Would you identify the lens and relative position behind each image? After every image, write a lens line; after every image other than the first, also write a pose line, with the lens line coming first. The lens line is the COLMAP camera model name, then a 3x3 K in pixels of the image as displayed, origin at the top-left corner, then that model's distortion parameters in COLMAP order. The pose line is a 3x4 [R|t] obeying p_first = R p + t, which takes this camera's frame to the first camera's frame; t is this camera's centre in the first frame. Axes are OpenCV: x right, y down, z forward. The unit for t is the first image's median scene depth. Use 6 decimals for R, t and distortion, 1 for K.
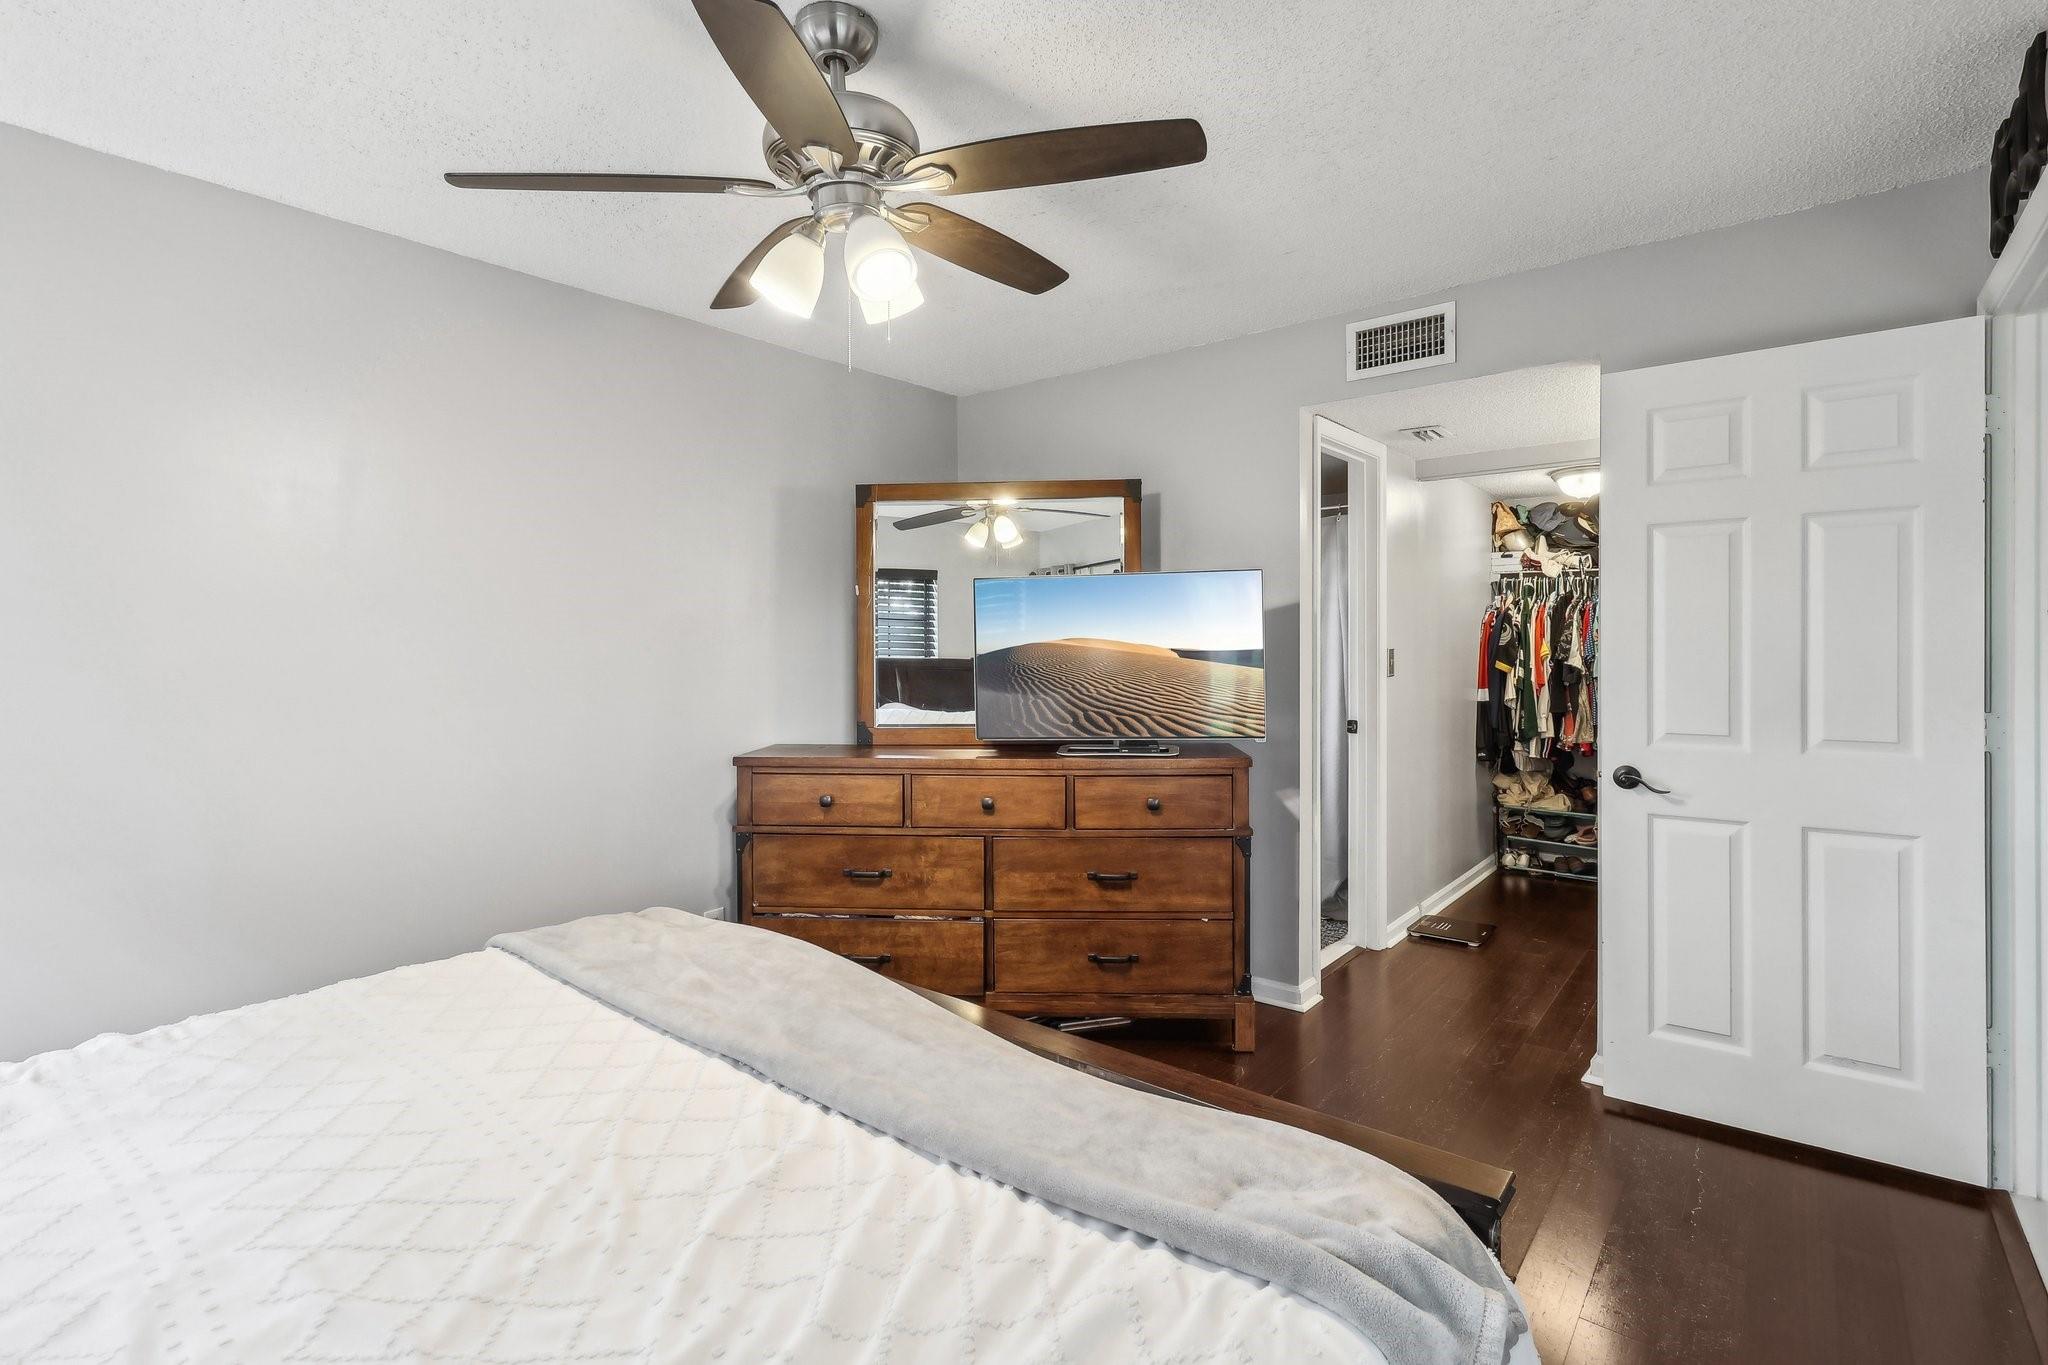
lens RADIAL K [[968.4, 0, 1003.0], [0, 968.4, 656.7], [0, 0, 1]] dist [-0.001752, -0.000286]
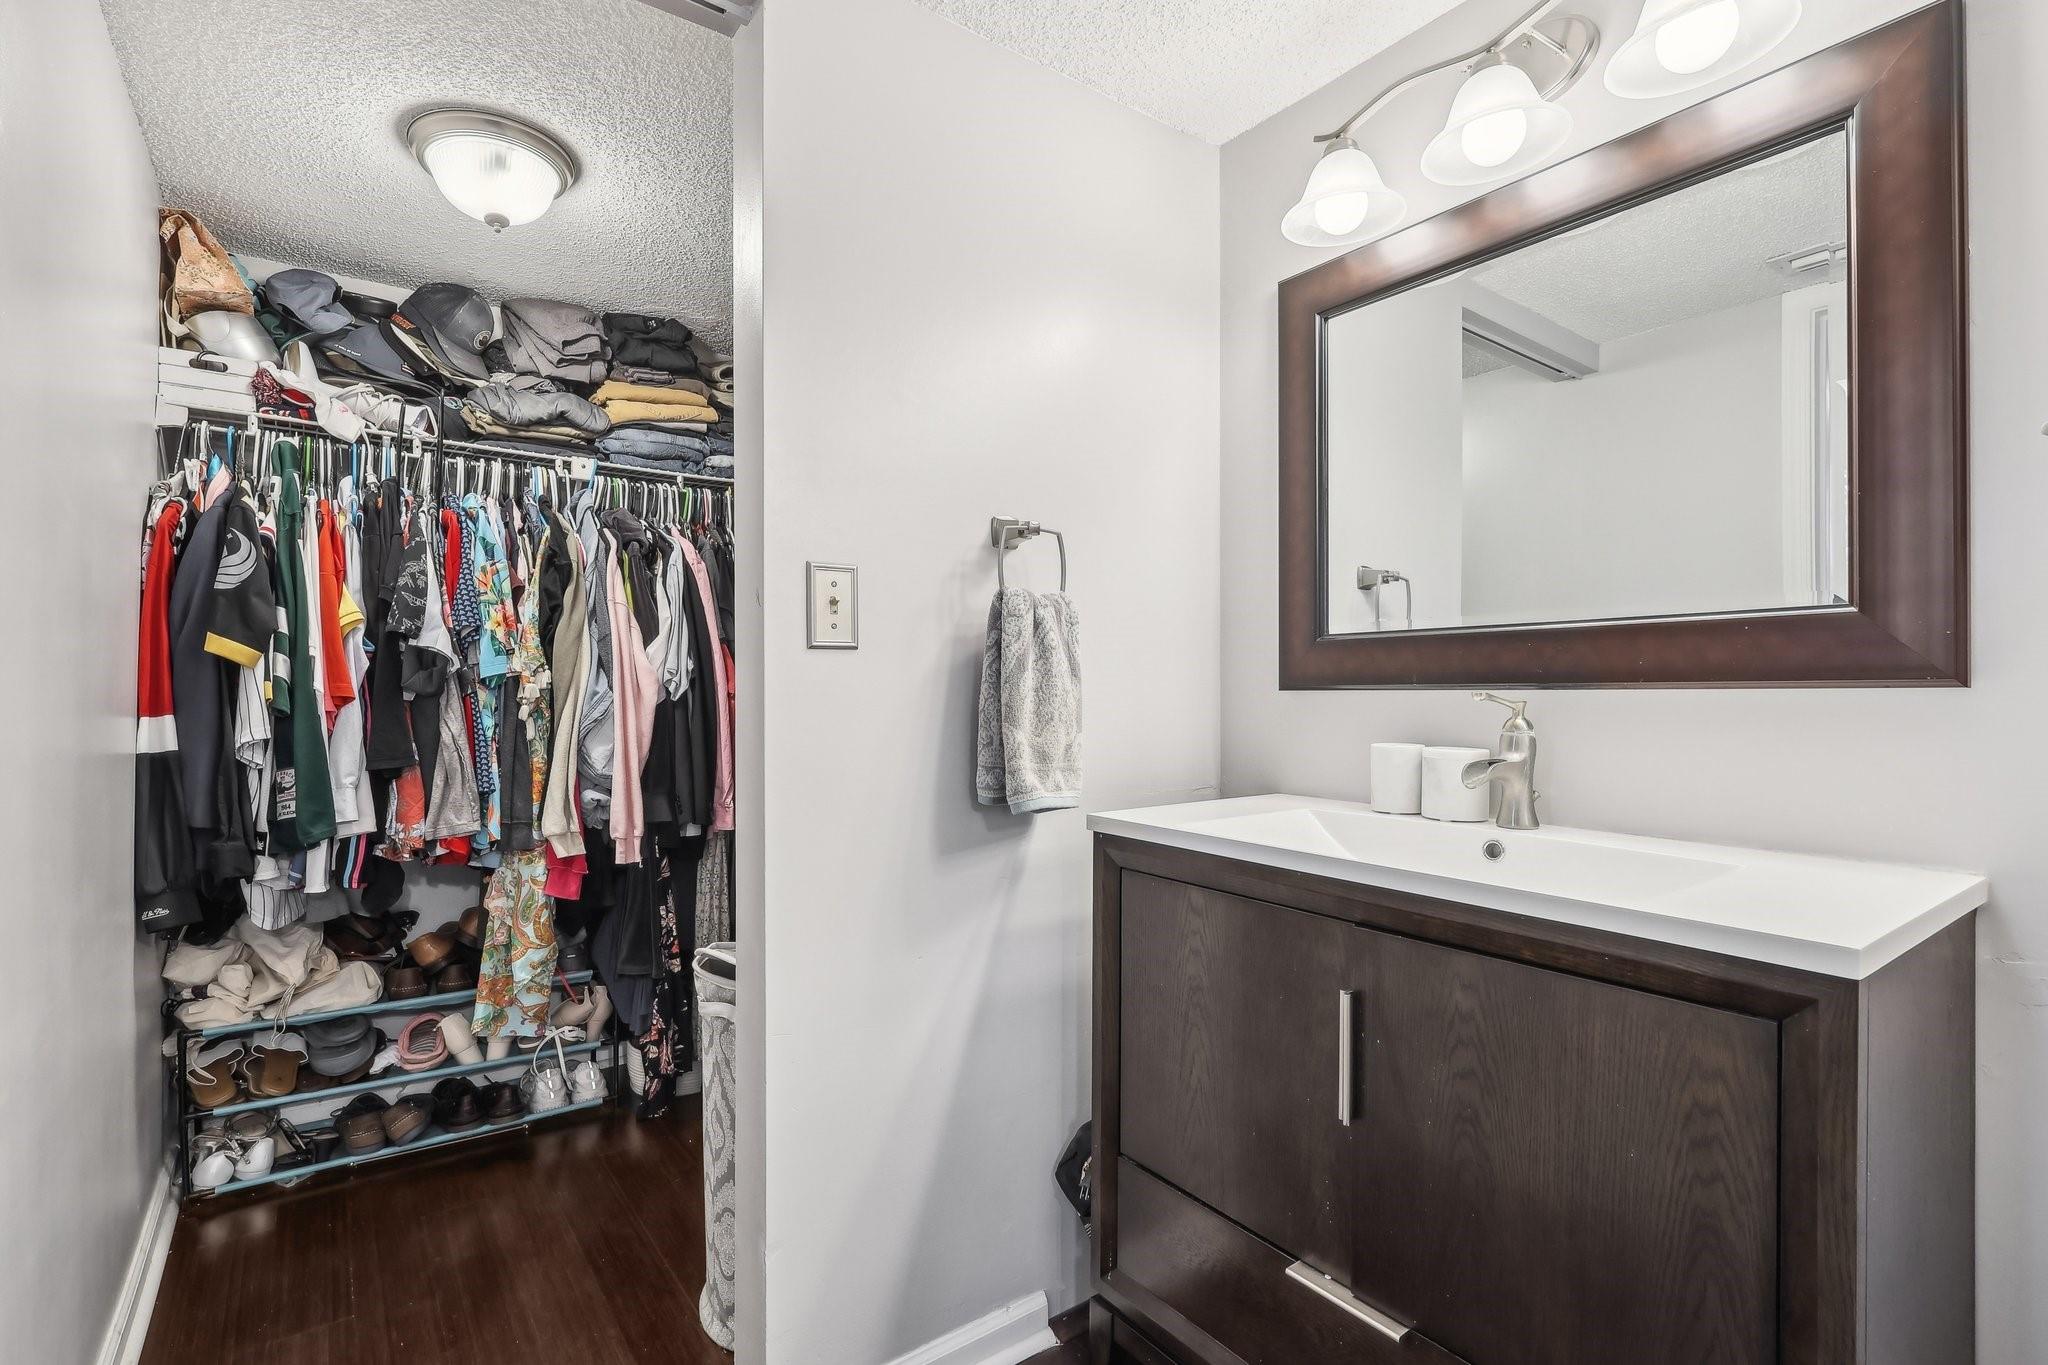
lens RADIAL K [[965.9, 0, 1024.0], [0, 965.9, 682.5], [0, 0, 1]] dist [0.000980, 0.000256]
pose [[0.247302, 0.009421, 0.968893, 0.245280], [0.010353, 0.999870, -0.012365, 0.029105], [-0.968883, 0.013089, 0.247172, 0.626891]]
